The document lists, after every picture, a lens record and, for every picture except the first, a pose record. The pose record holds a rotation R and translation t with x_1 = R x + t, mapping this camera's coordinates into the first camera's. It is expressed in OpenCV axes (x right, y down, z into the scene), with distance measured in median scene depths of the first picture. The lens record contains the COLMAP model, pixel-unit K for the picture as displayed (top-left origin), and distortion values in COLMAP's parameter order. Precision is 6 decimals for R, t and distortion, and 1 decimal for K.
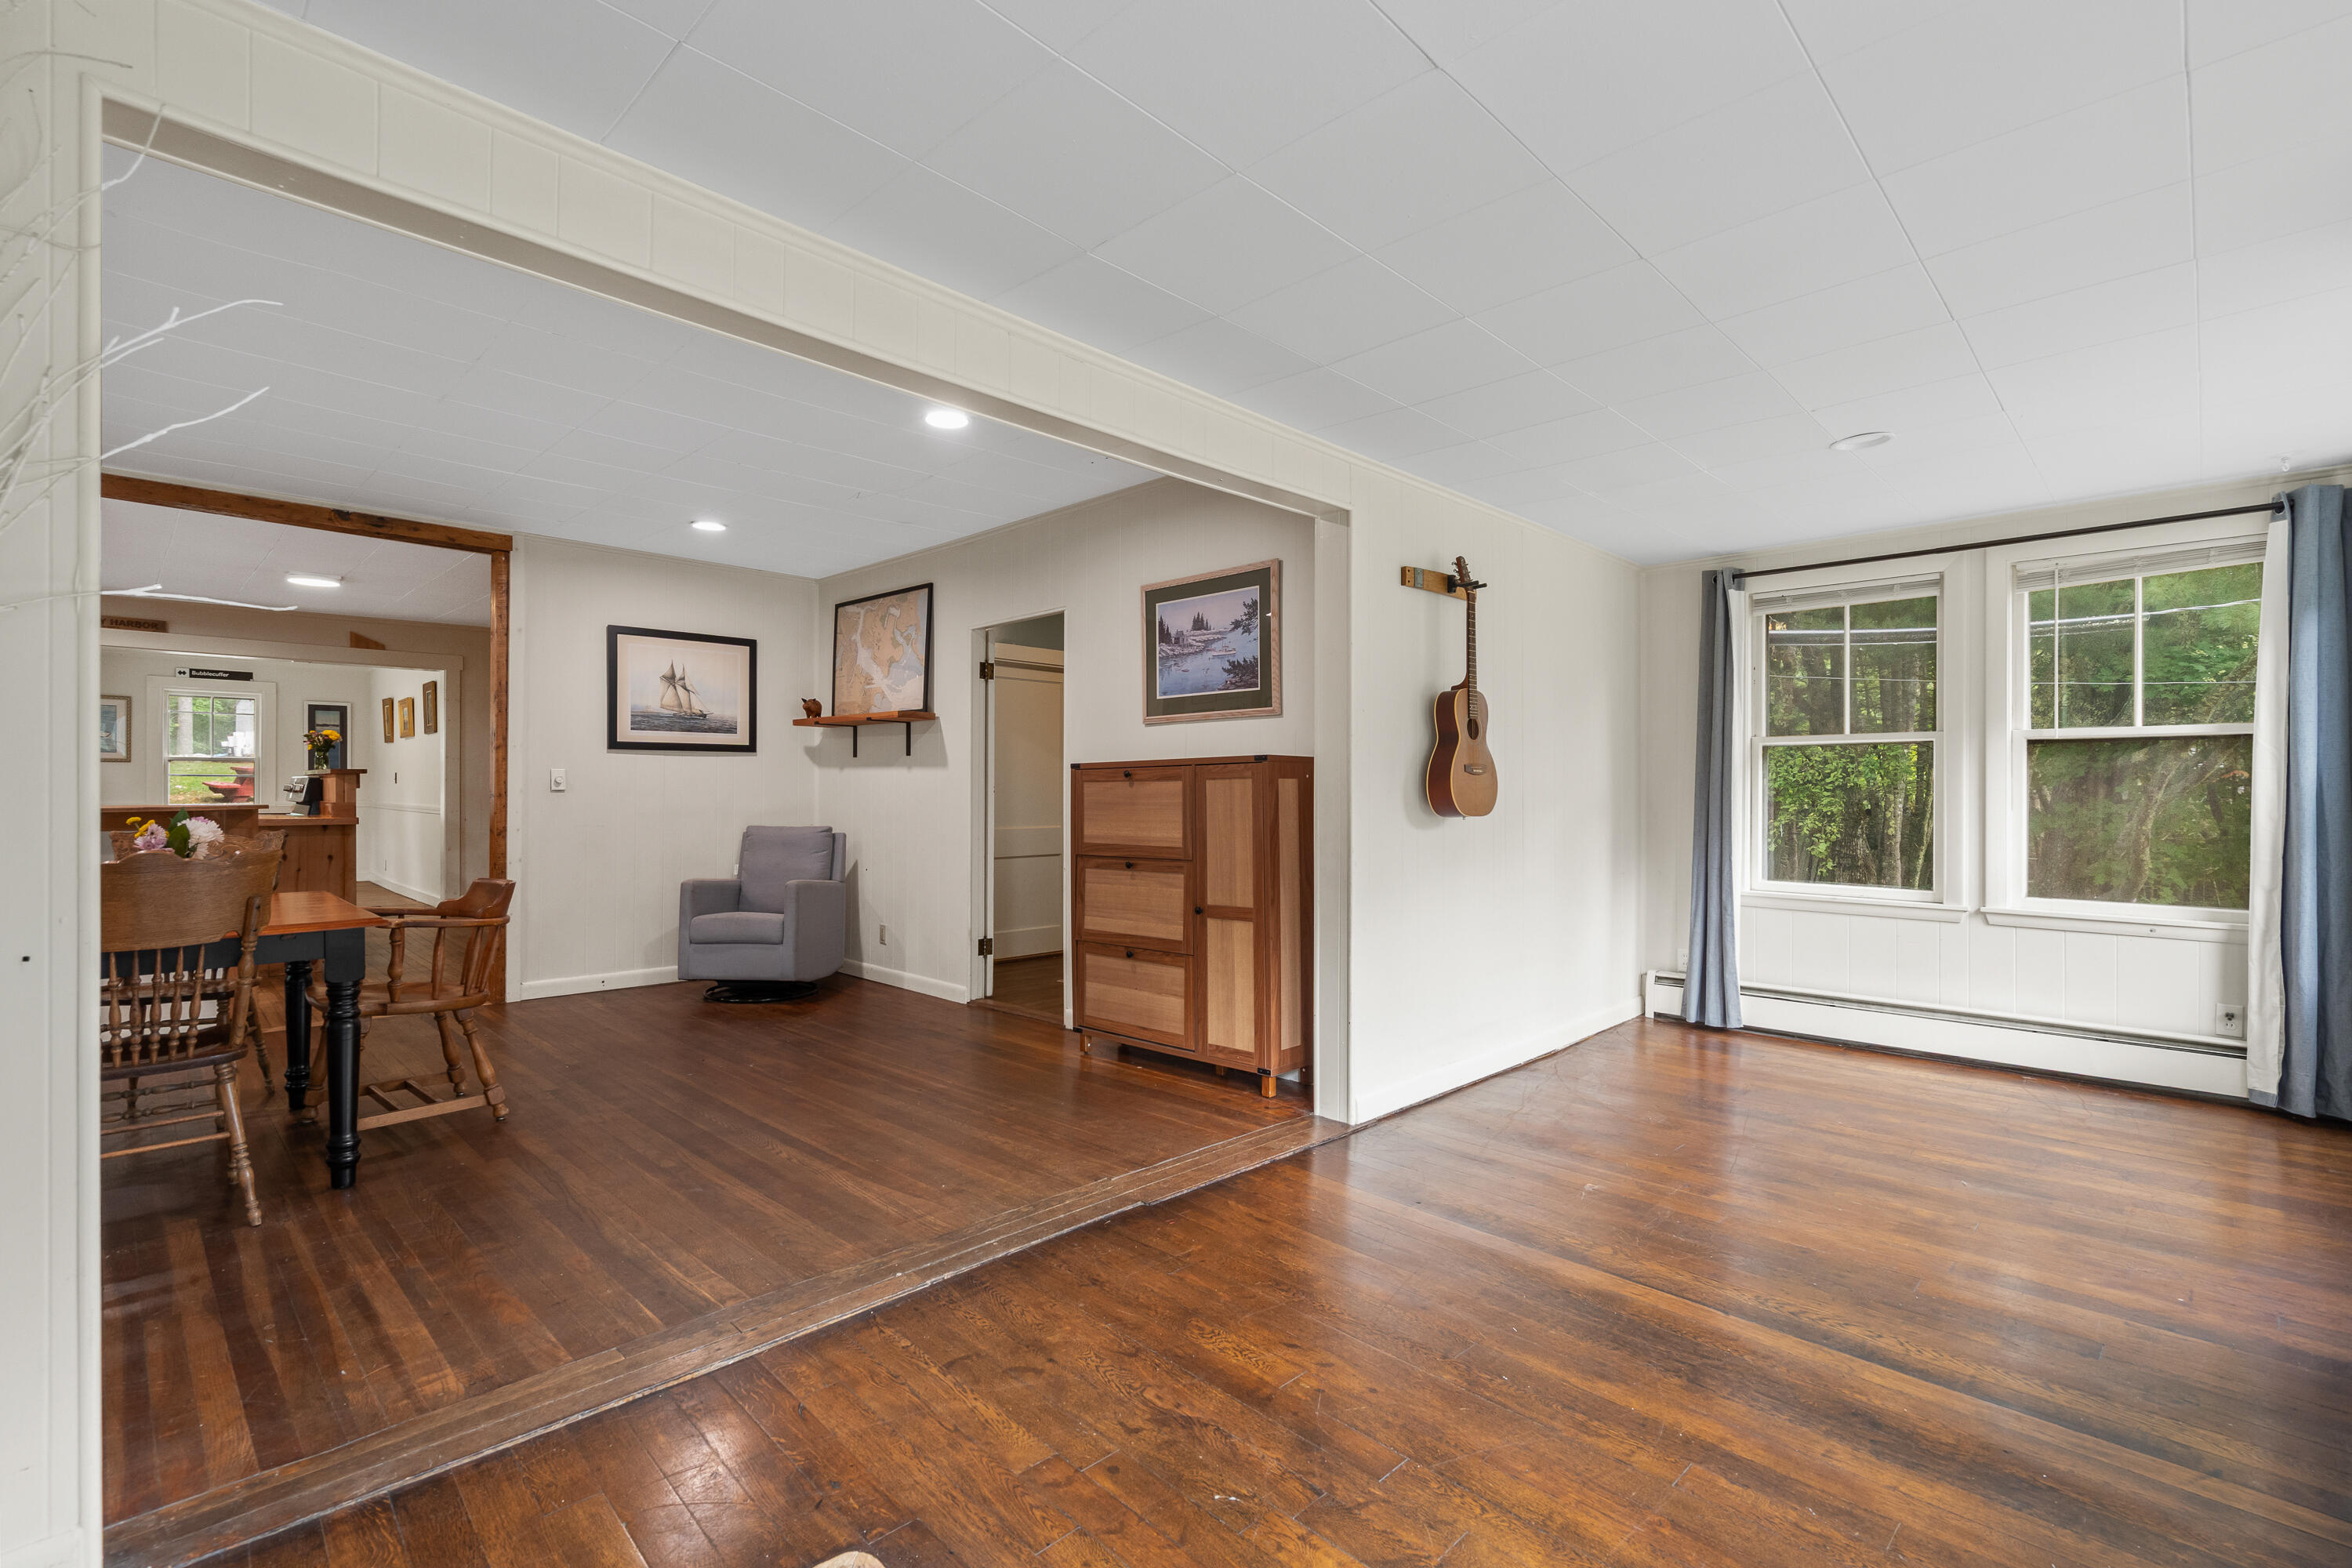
lens RADIAL K [[1069.8, 0, 1176.3], [0, 1069.8, 795.9], [0, 0, 1]] dist [-0.002430, 0.001107]
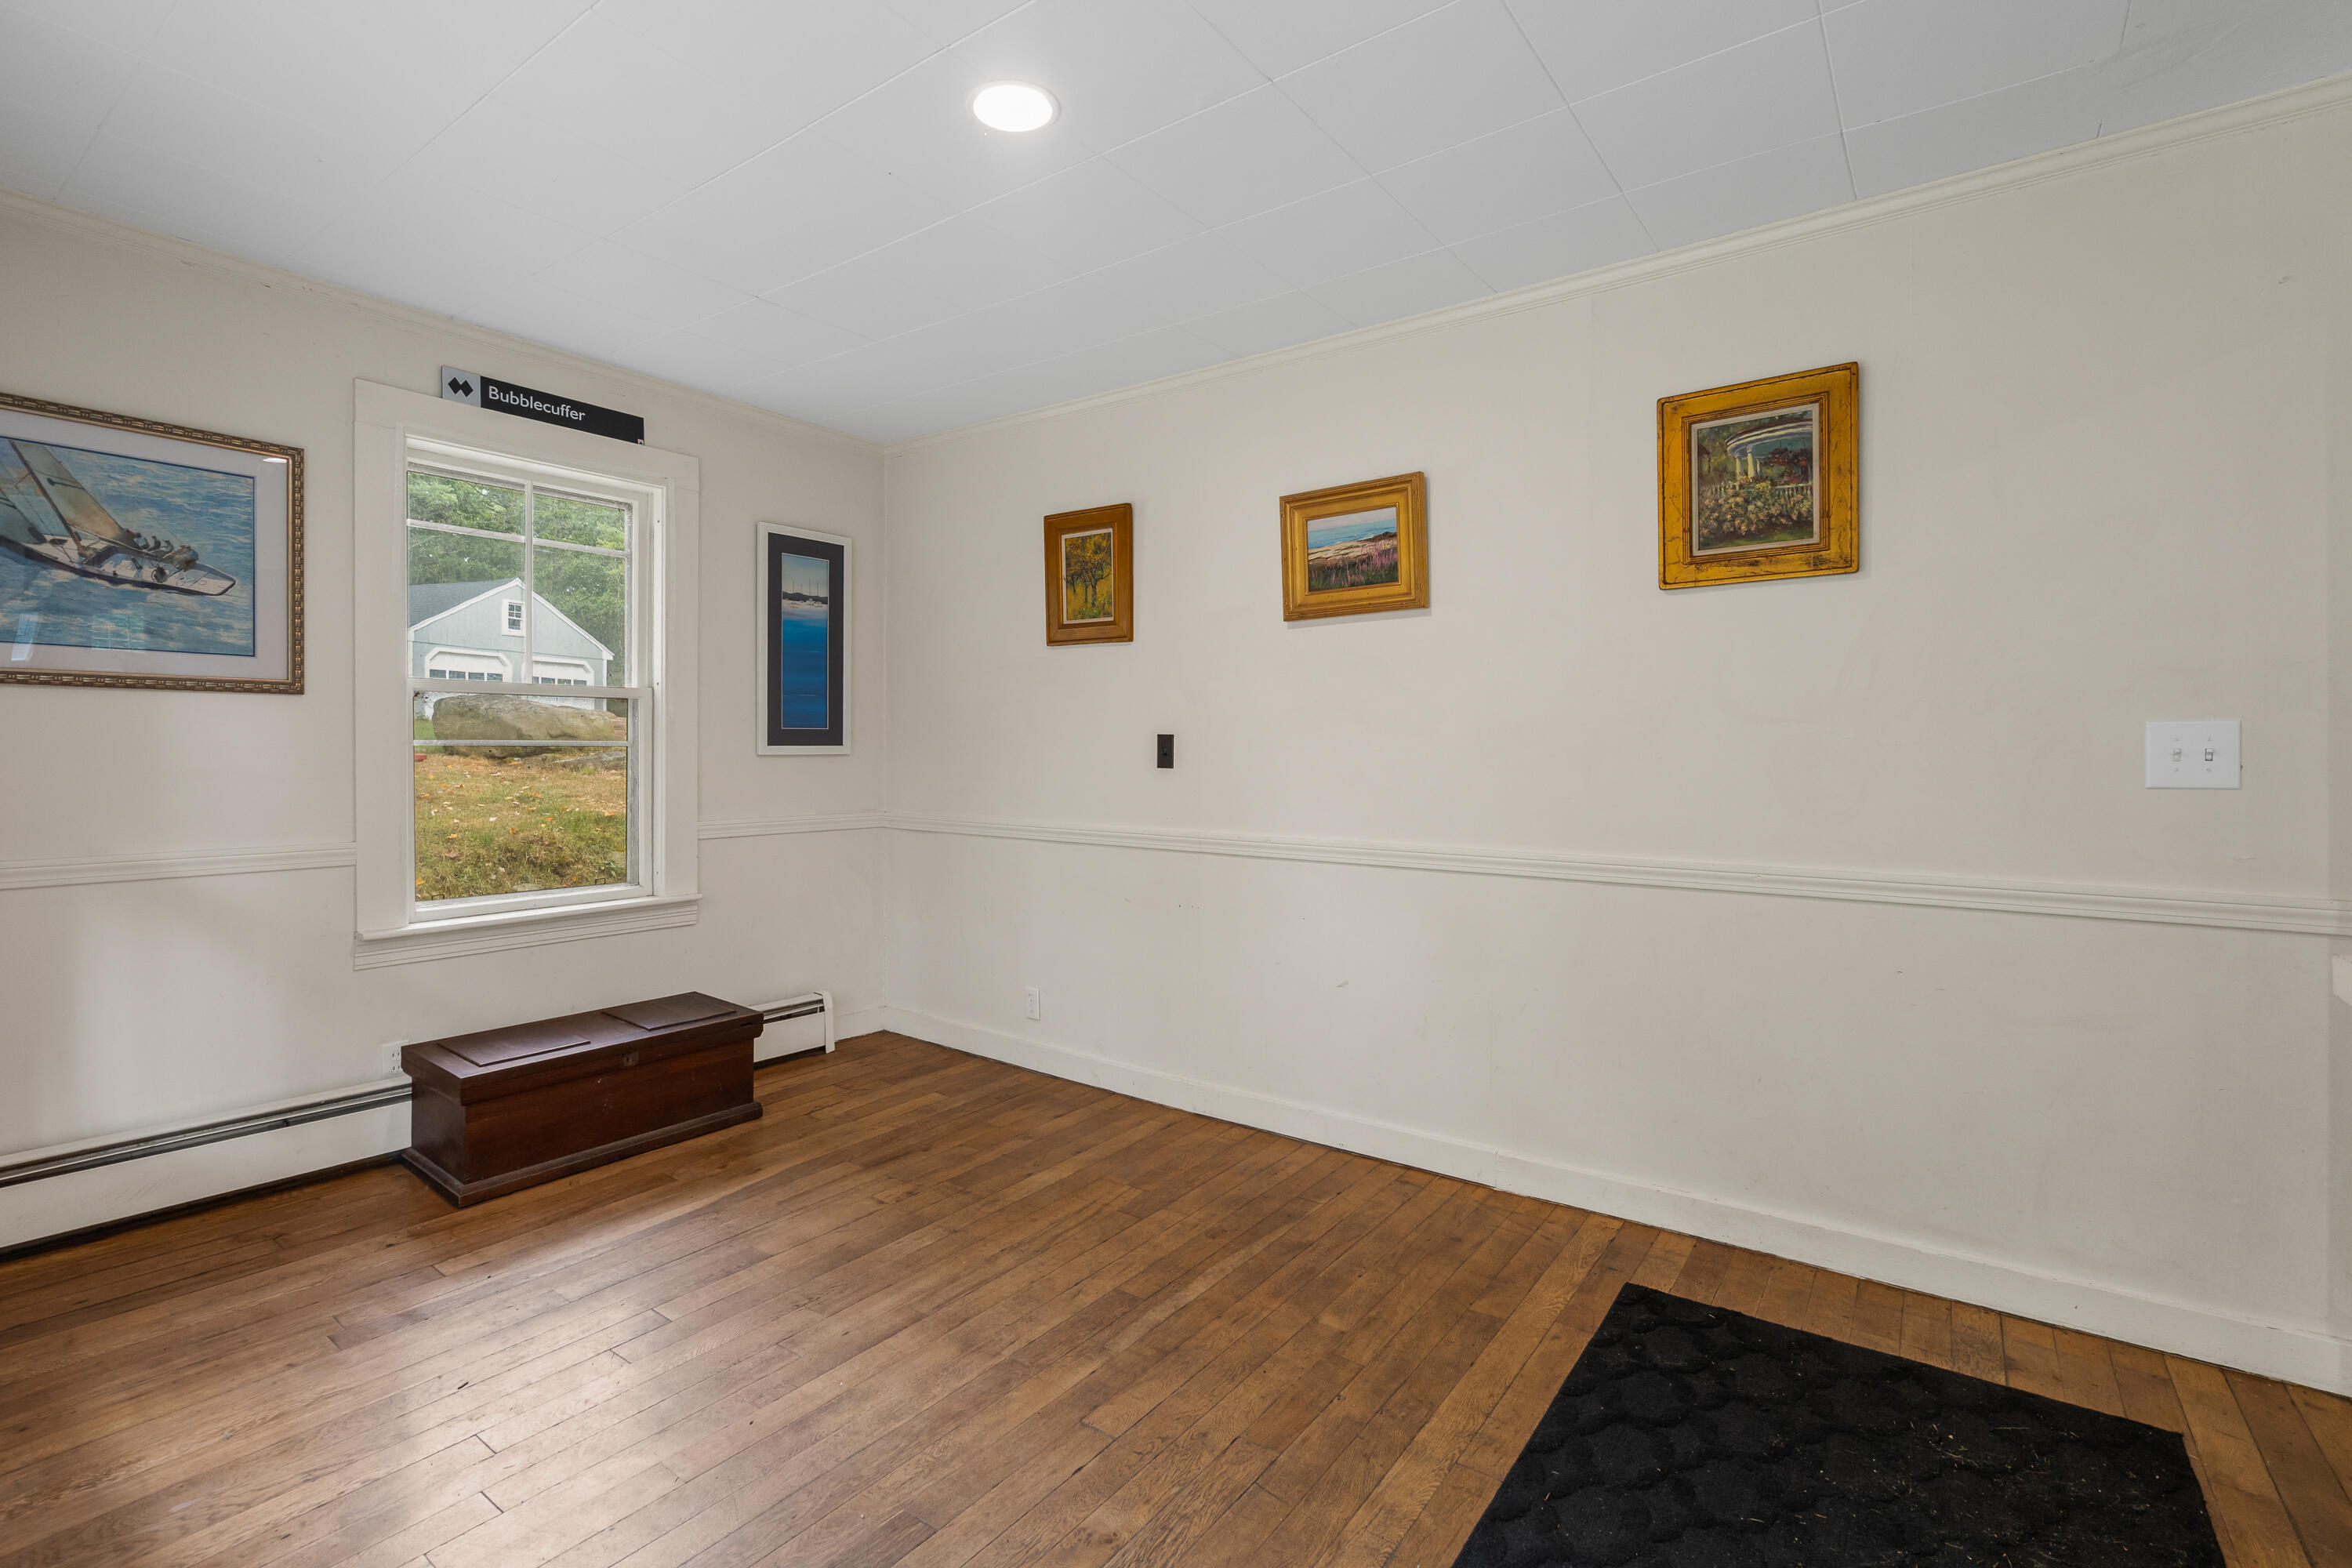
lens RADIAL K [[1069.8, 0, 1167.9], [0, 1069.8, 772.0], [0, 0, 1]] dist [-0.002430, 0.001107]
pose [[0.989159, -0.003990, 0.146794, -1.413948], [0.001677, 0.999873, 0.015879, -0.027866], [-0.146839, -0.015461, 0.989040, 1.234231]]
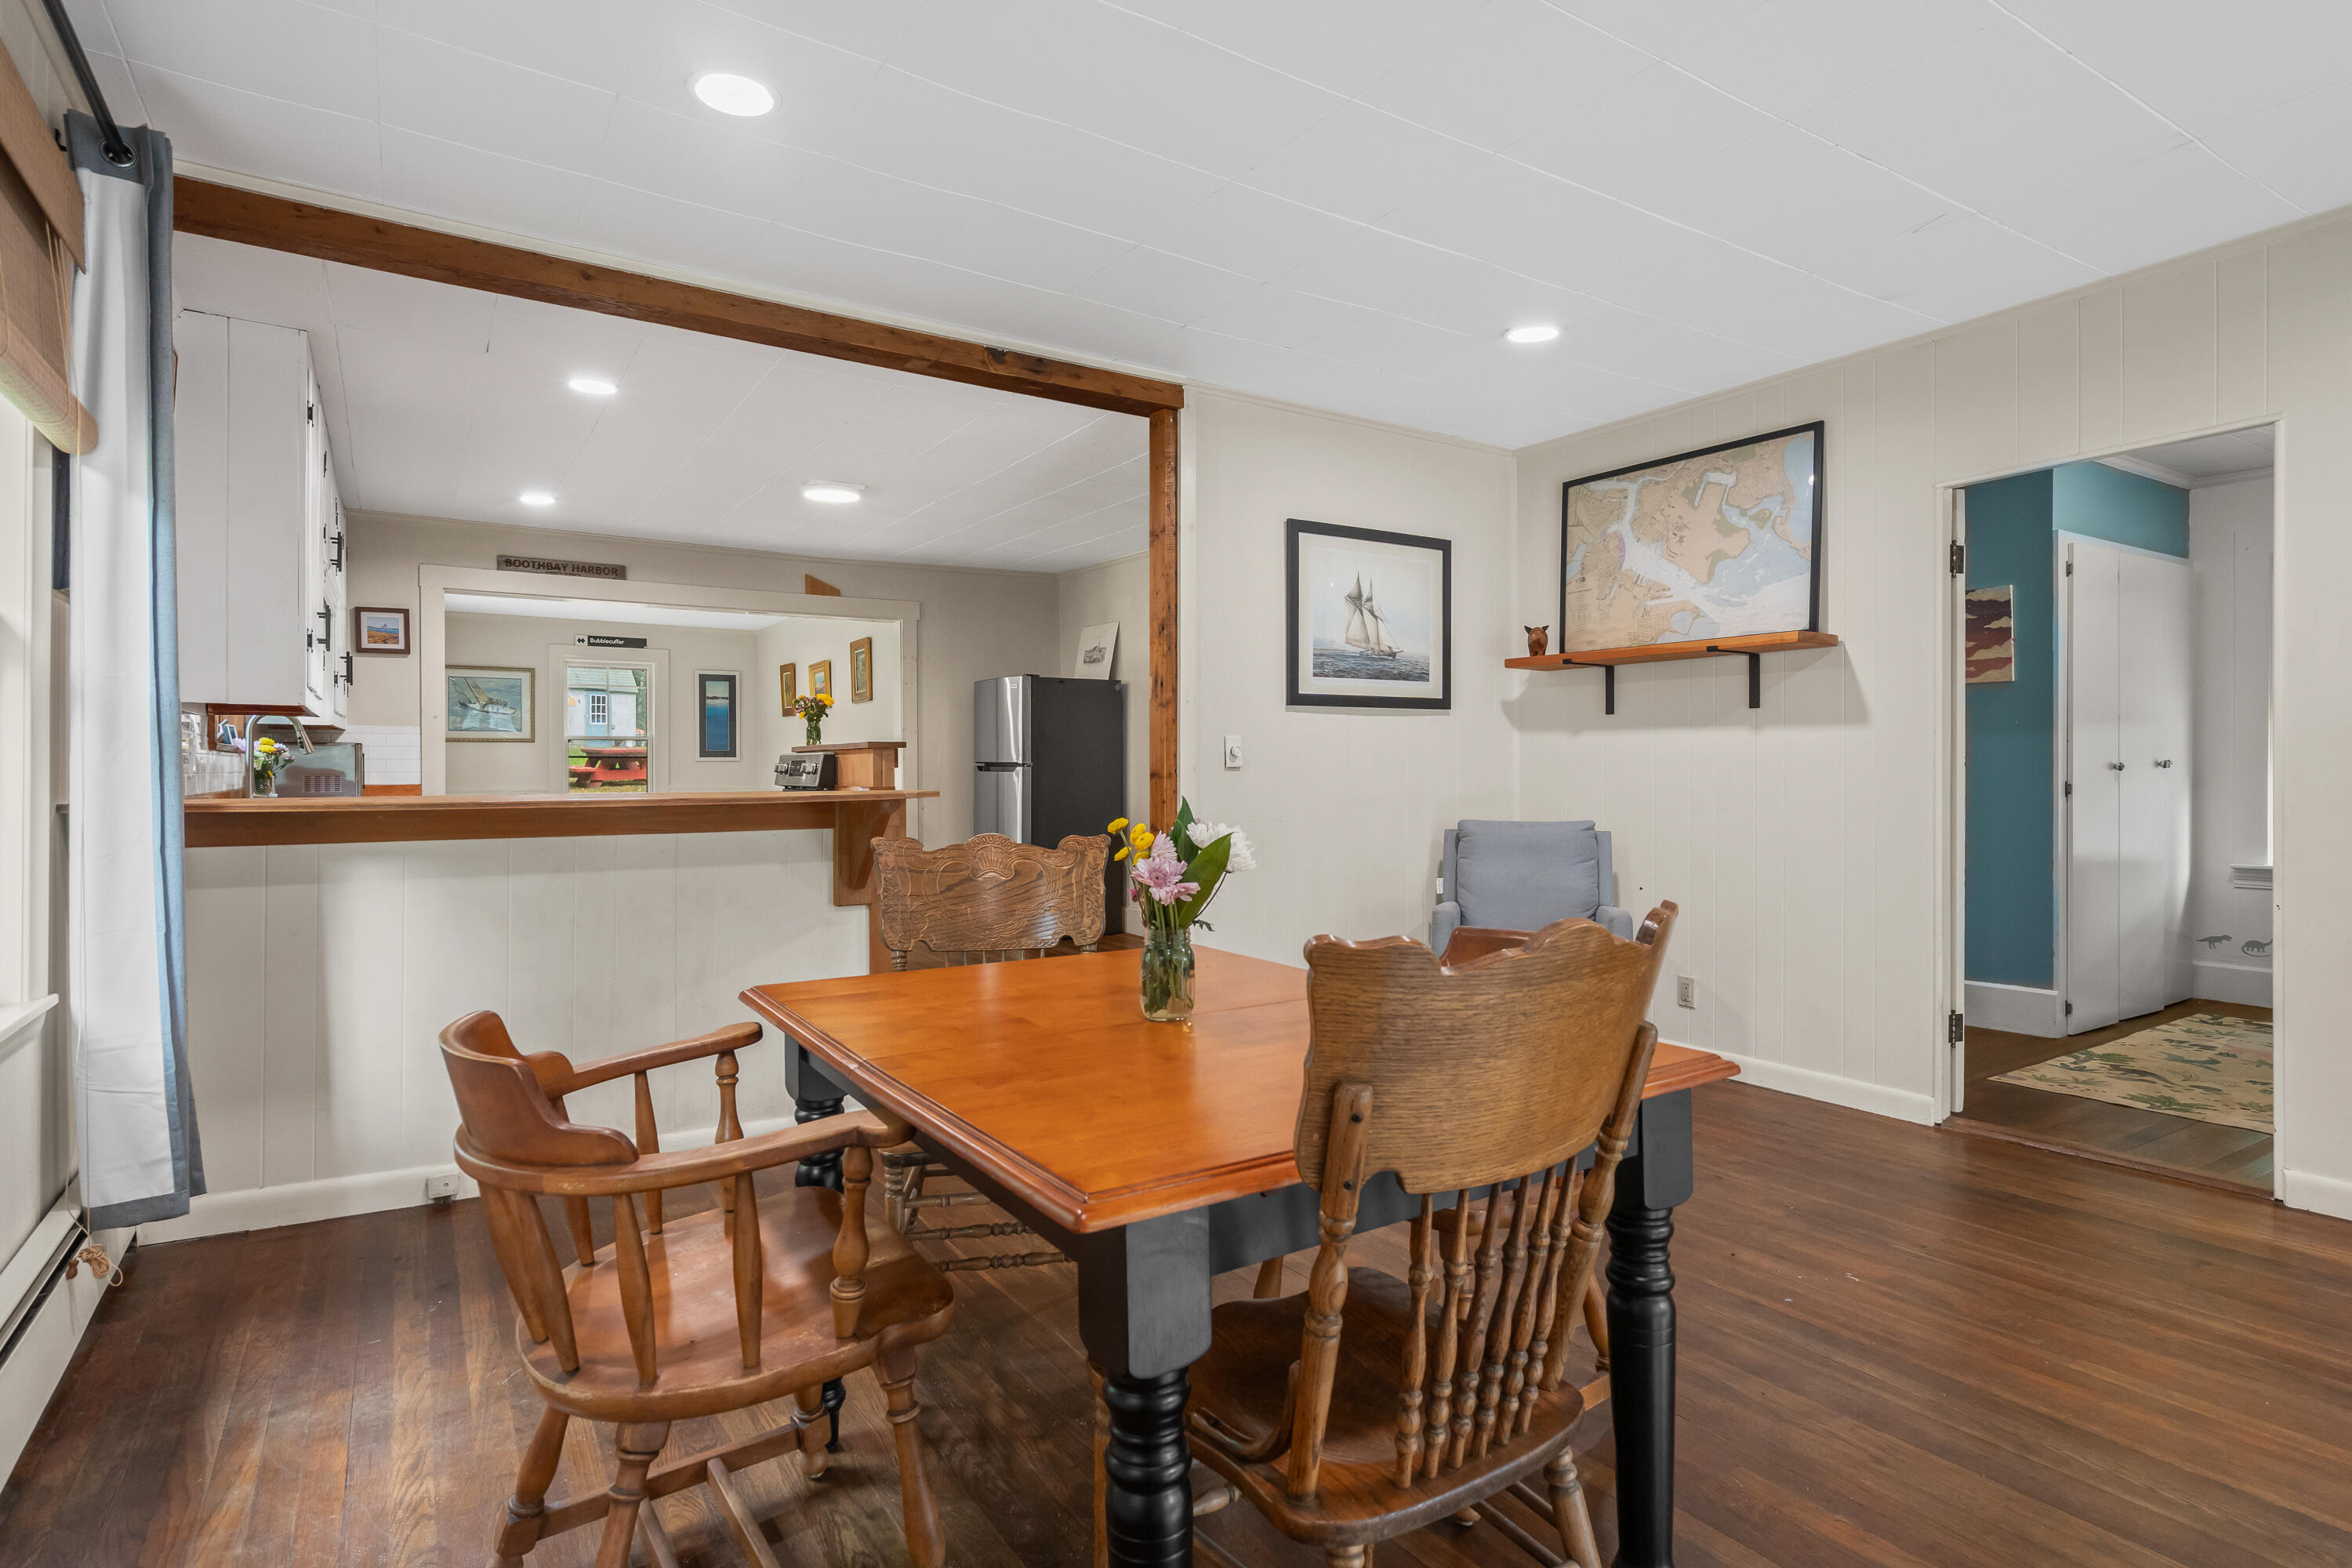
lens RADIAL K [[1219.8, 0, 1184.4], [0, 1219.8, 782.4], [0, 0, 1]] dist [-0.002809, -0.000052]
pose [[0.975125, -0.003859, -0.221620, -0.396982], [0.004992, 0.999977, 0.004554, 0.000491], [0.221598, -0.005547, 0.975122, 0.226479]]
